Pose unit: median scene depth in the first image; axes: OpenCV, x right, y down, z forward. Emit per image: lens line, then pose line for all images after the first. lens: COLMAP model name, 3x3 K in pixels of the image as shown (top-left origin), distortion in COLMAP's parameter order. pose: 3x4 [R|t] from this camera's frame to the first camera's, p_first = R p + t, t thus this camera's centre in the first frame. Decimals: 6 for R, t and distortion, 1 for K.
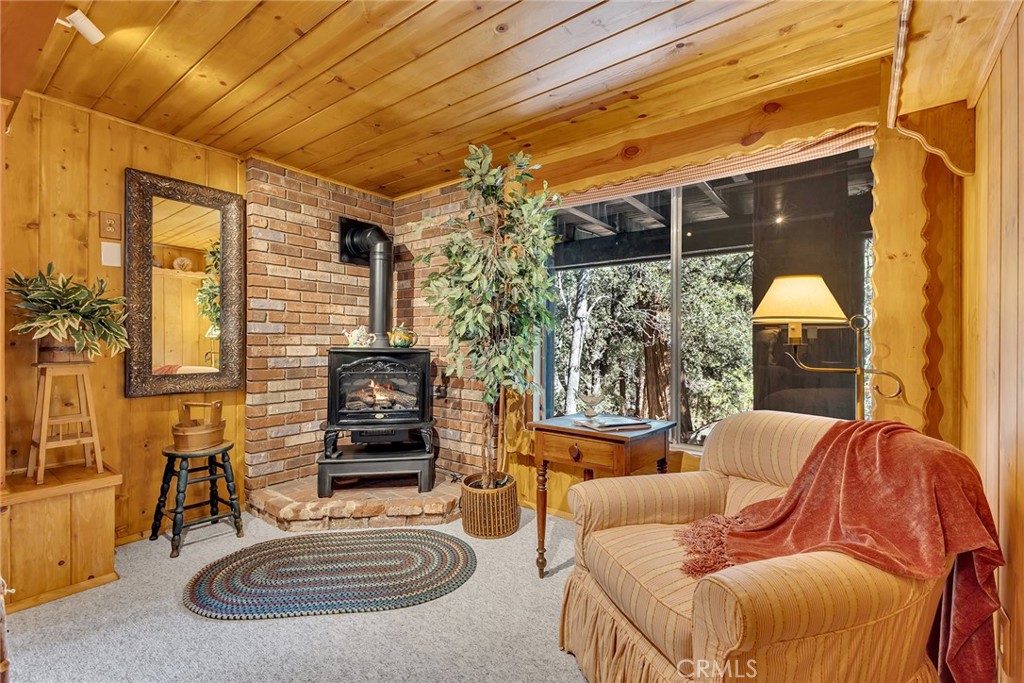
lens RADIAL K [[446.9, 0, 518.8], [0, 446.9, 339.4], [0, 0, 1]] dist [0.009094, -0.002488]
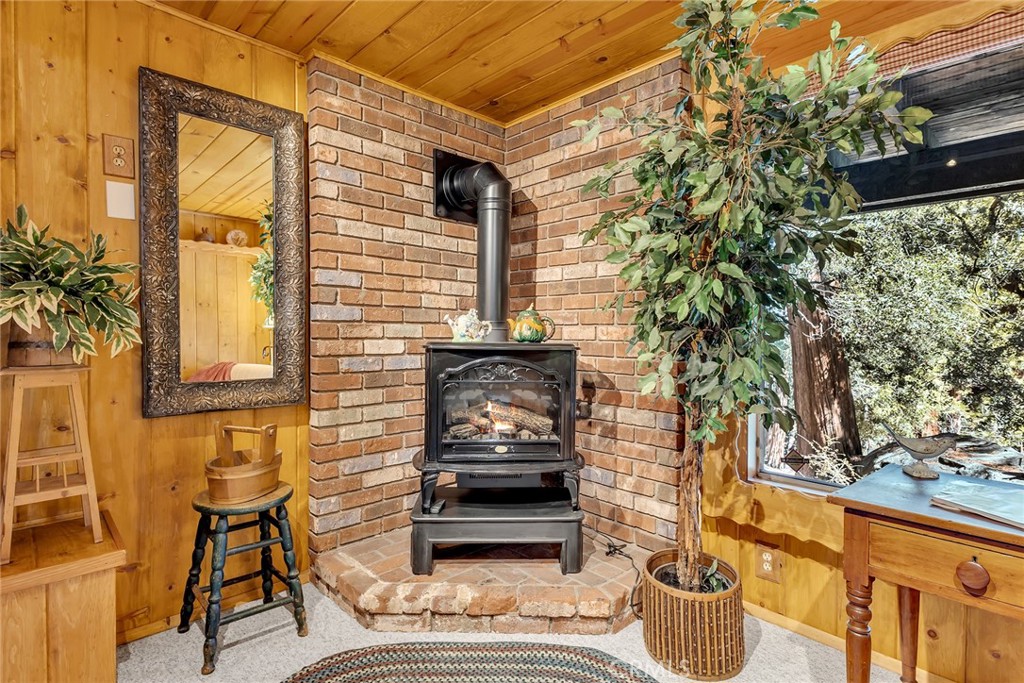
lens RADIAL K [[530.4, 0, 515.6], [0, 530.4, 338.4], [0, 0, 1]] dist [0.019716, -0.006563]
pose [[0.984571, 0.001675, -0.174976, -0.181808], [0.000866, 0.999895, 0.014441, 0.001938], [0.174982, -0.014370, 0.984467, 0.296662]]
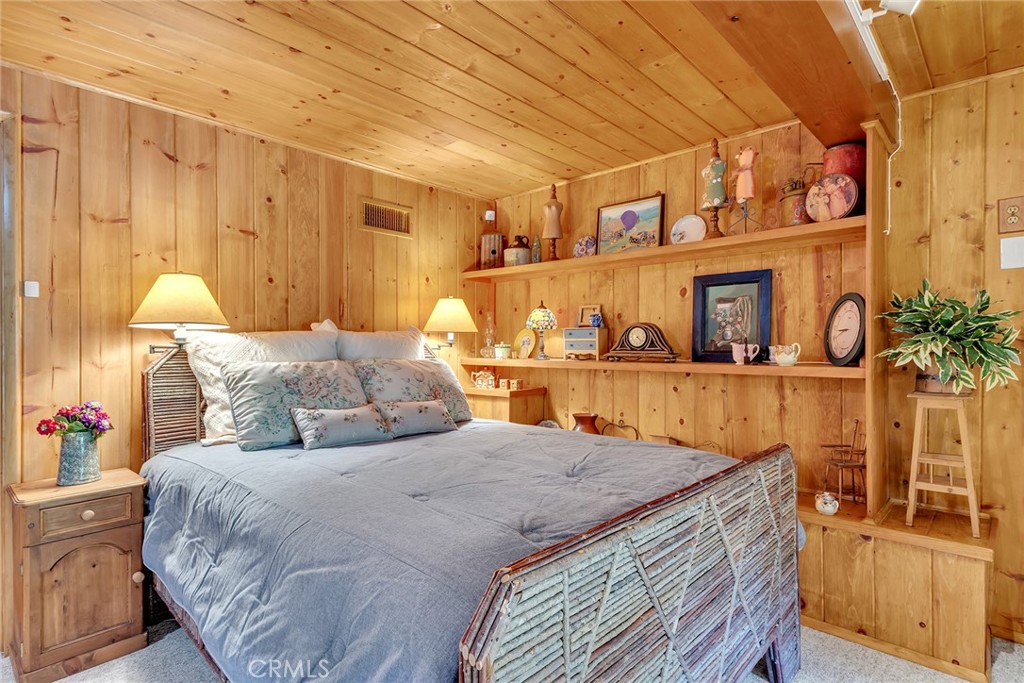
lens RADIAL K [[527.4, 0, 517.3], [0, 527.4, 346.9], [0, 0, 1]] dist [0.004835, 0.000213]
pose [[-0.108774, 0.002859, -0.994062, 0.060695], [0.000803, 0.999996, 0.002788, -0.031270], [0.994066, -0.000495, -0.108776, 0.244444]]
